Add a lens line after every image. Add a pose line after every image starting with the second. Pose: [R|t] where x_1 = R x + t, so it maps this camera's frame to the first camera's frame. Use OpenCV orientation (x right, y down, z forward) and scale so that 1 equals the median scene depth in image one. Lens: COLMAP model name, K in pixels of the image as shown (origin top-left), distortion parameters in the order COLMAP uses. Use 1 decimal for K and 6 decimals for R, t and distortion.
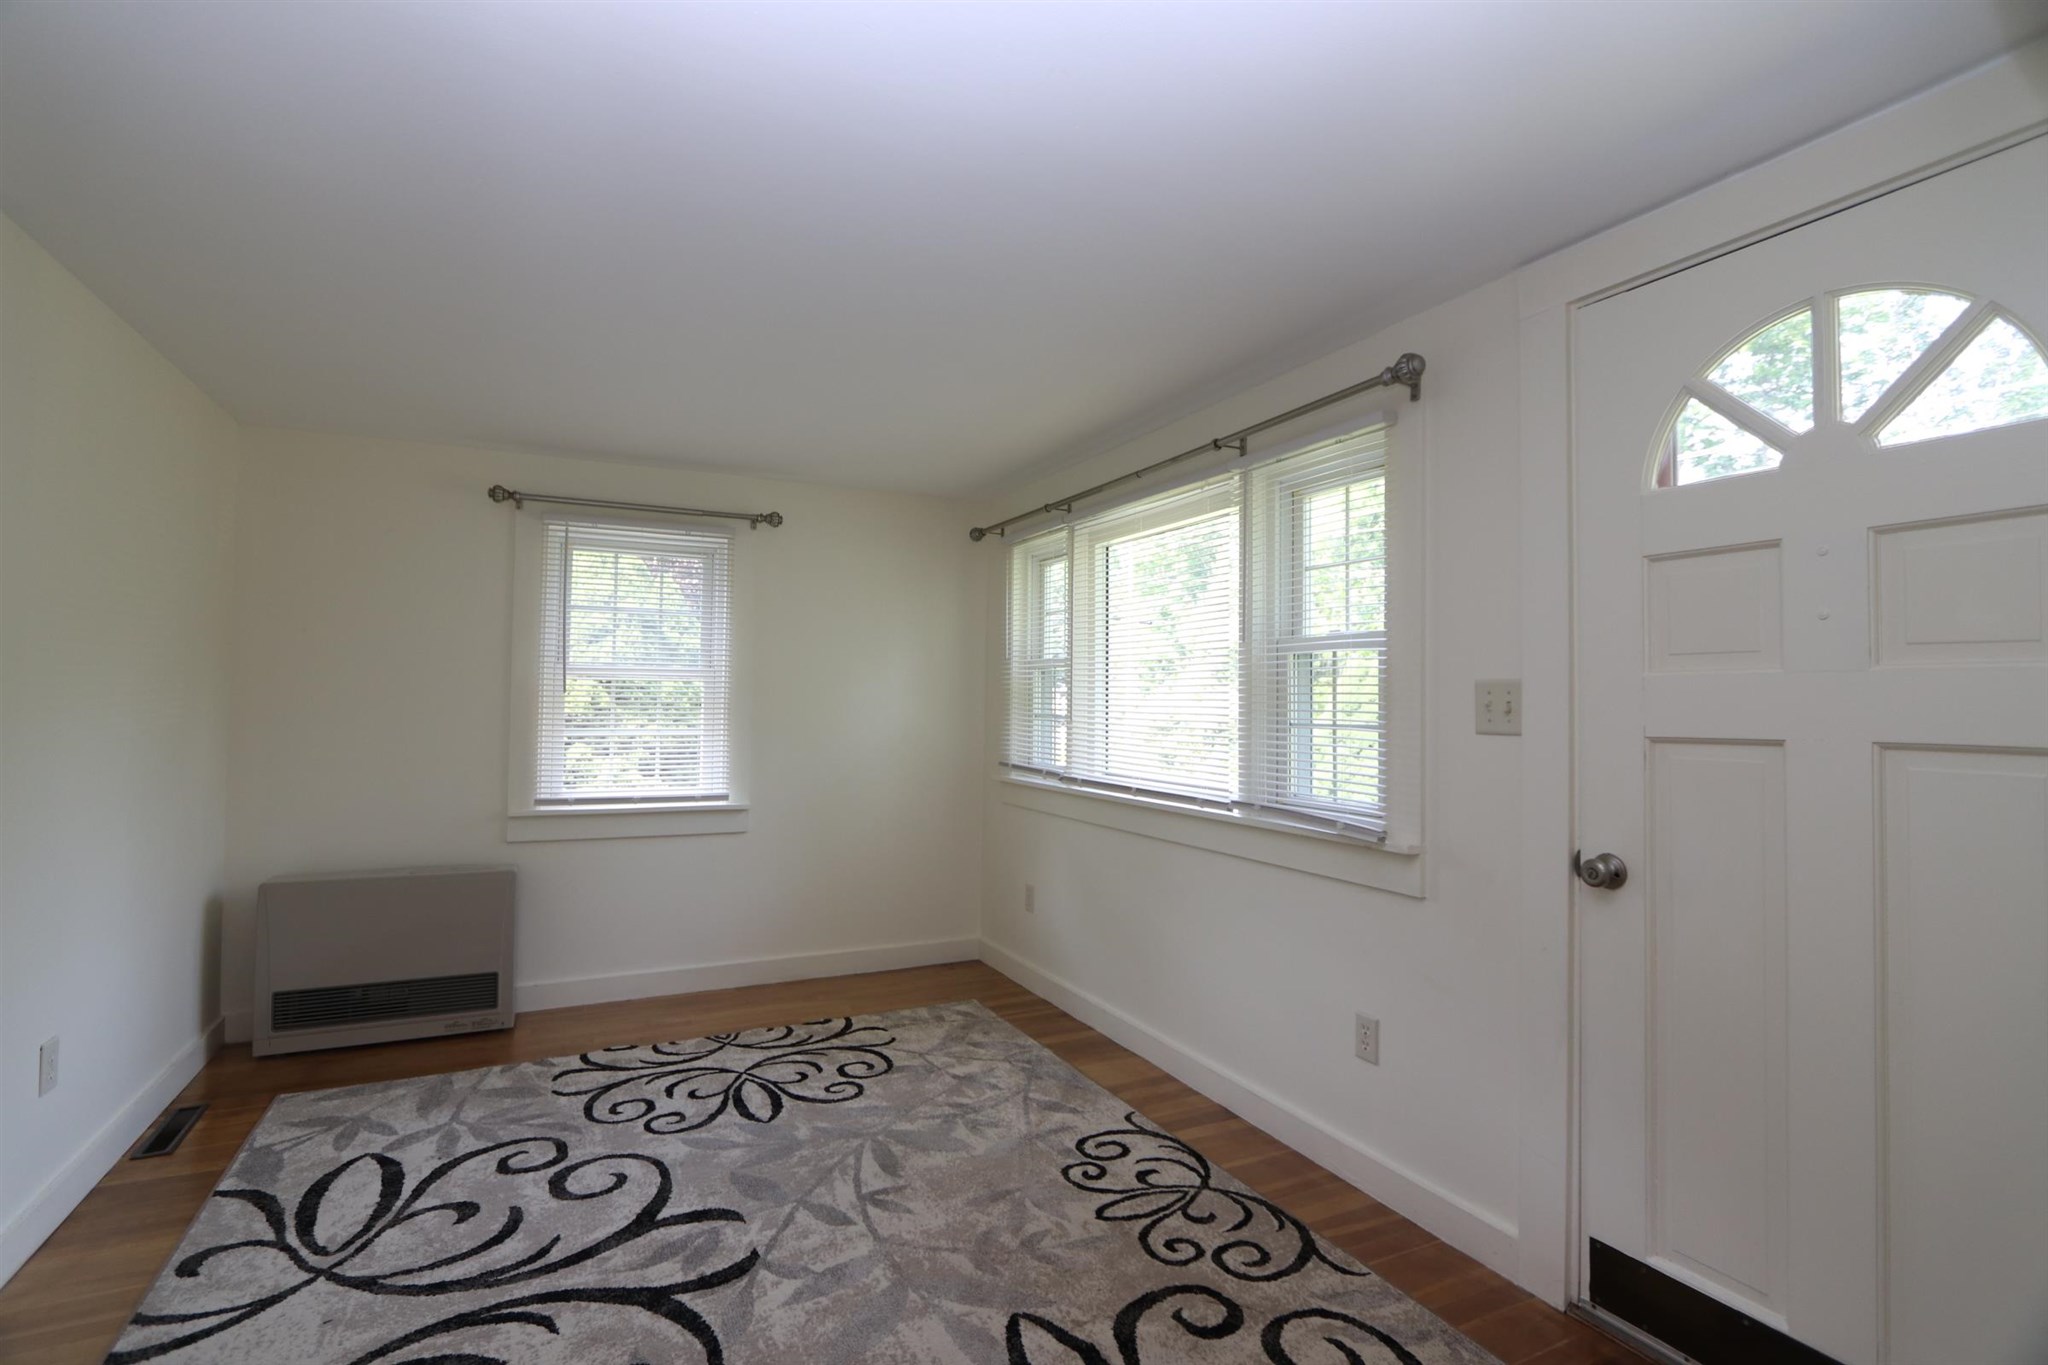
lens RADIAL K [[930.9, 0, 1014.7], [0, 930.9, 685.6], [0, 0, 1]] dist [-0.018803, 0.002483]
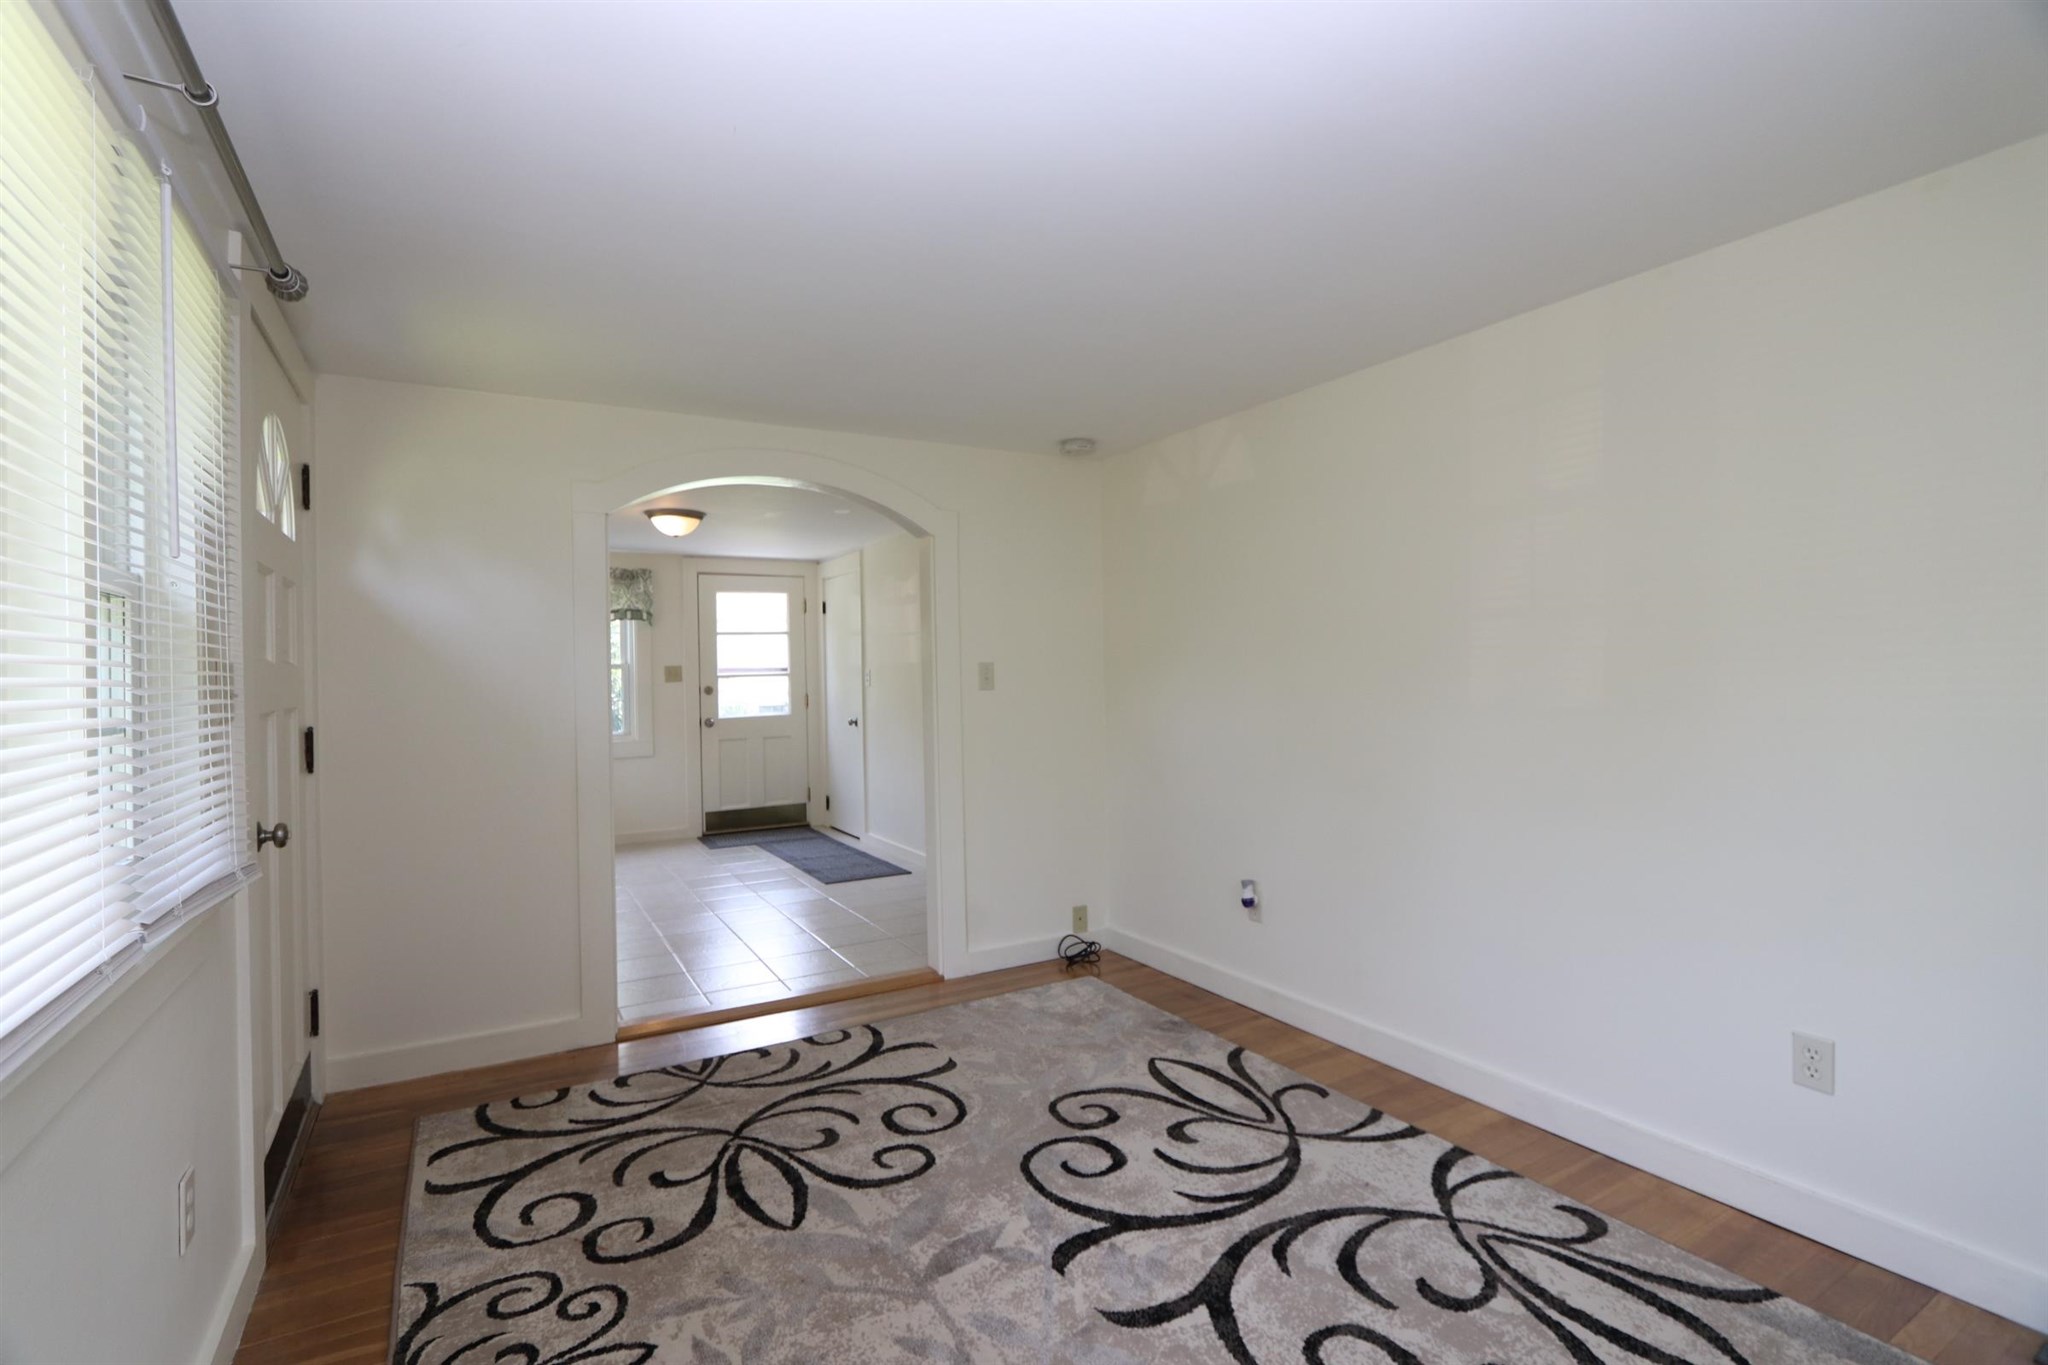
lens RADIAL K [[930.9, 0, 1009.5], [0, 930.9, 671.3], [0, 0, 1]] dist [-0.018803, 0.002483]
pose [[-0.998182, 0.005207, -0.060055, -0.173547], [0.006556, 0.999730, -0.022303, 0.028256], [0.059922, -0.022656, -0.997946, 1.898397]]
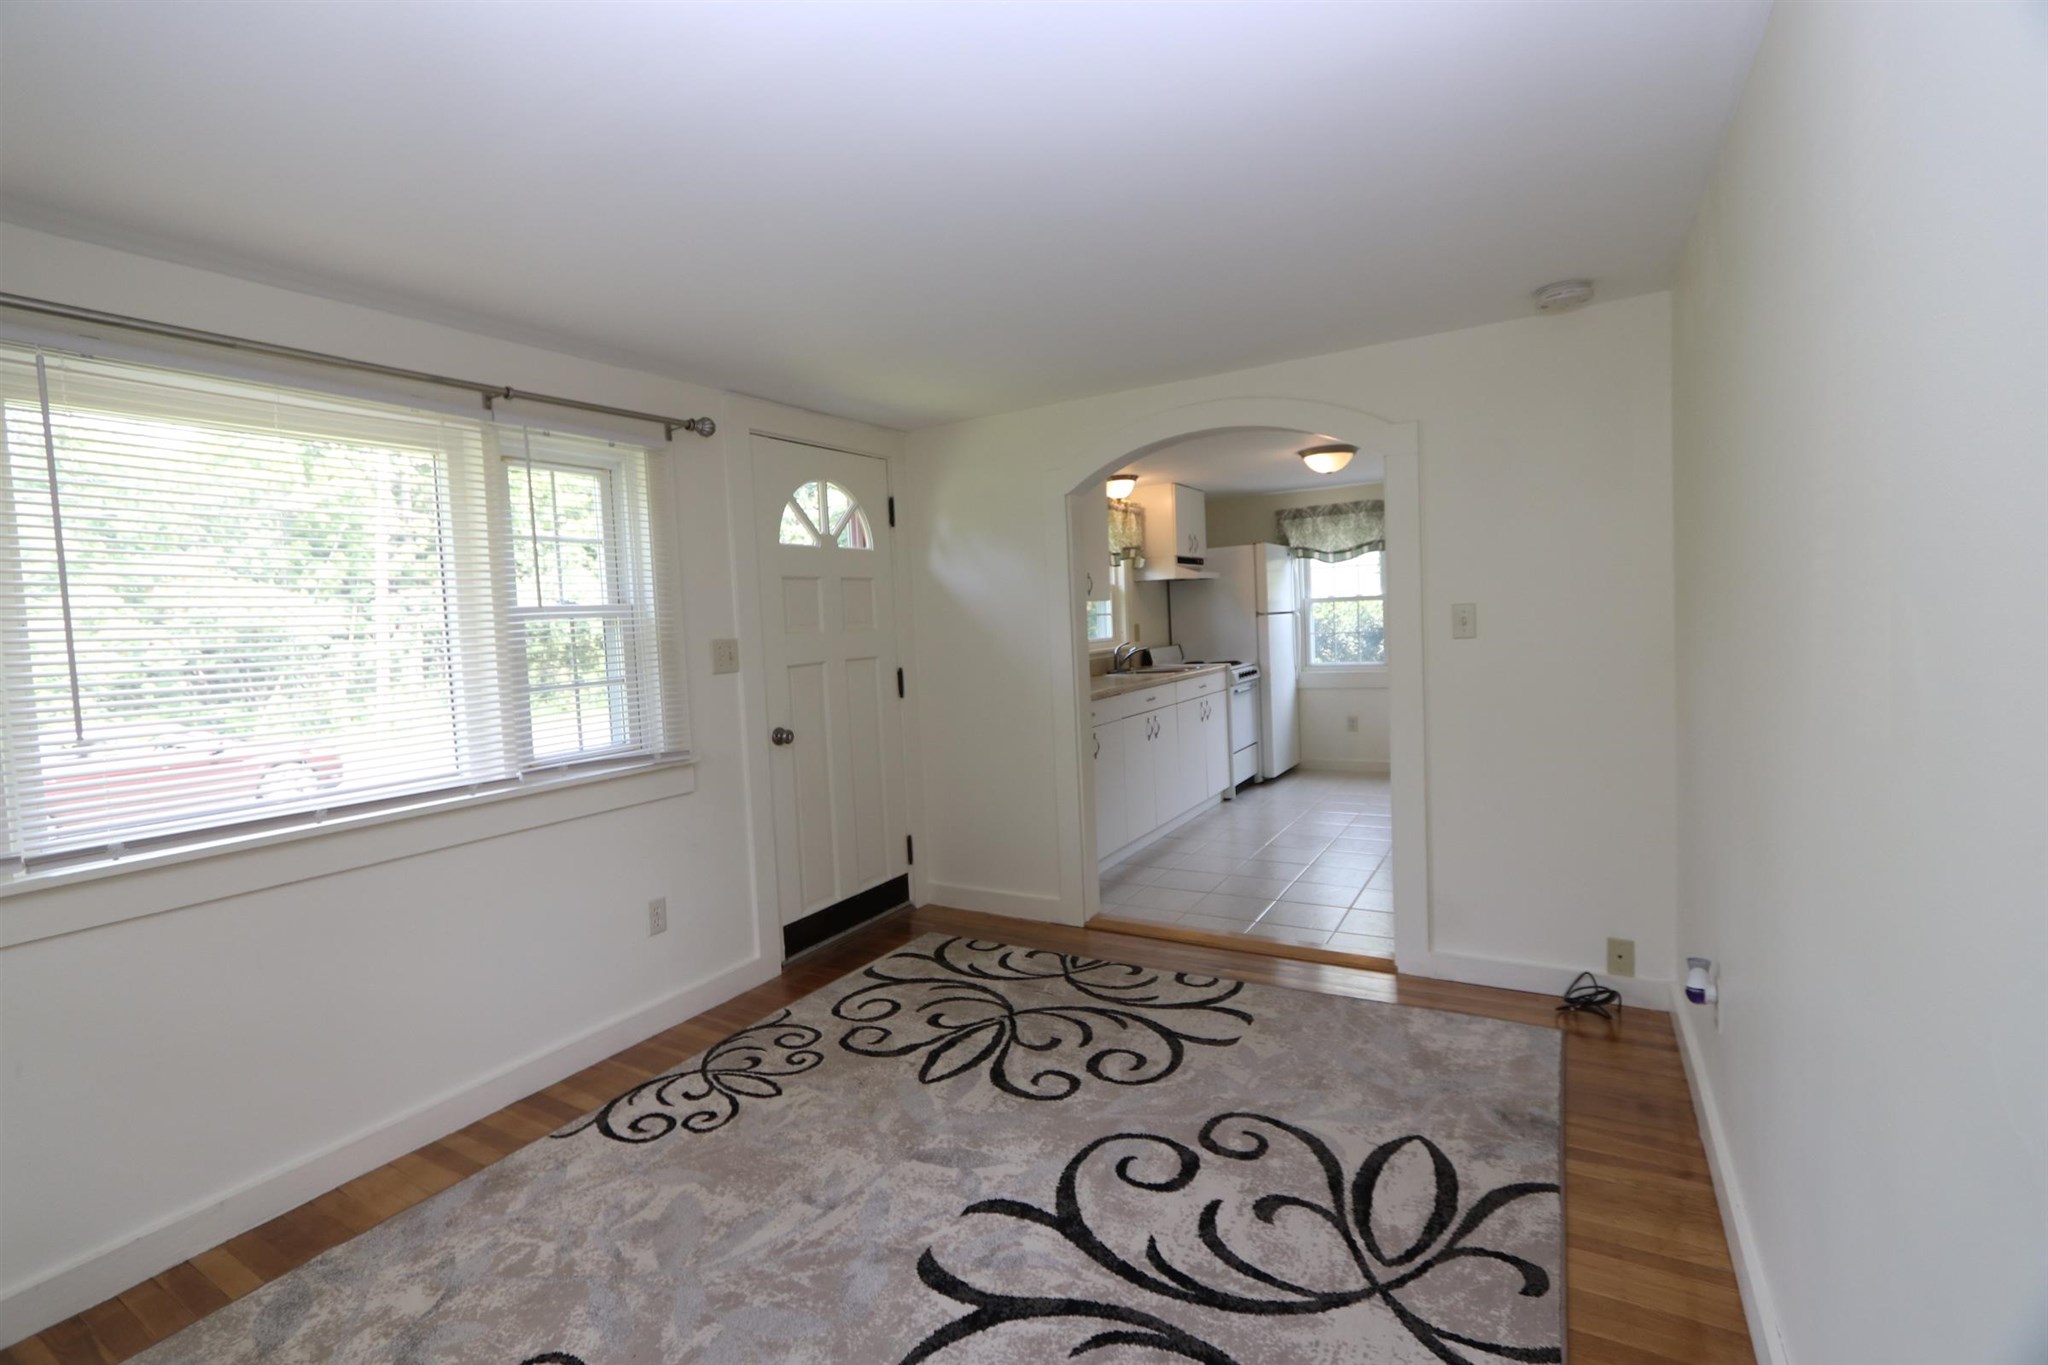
lens RADIAL K [[930.9, 0, 1007.5], [0, 930.9, 673.4], [0, 0, 1]] dist [-0.018803, 0.002483]
pose [[-0.539289, -0.031839, 0.841519, -1.106232], [0.027460, 0.998089, 0.055361, -0.022569], [-0.841673, 0.052964, -0.537384, 1.437256]]
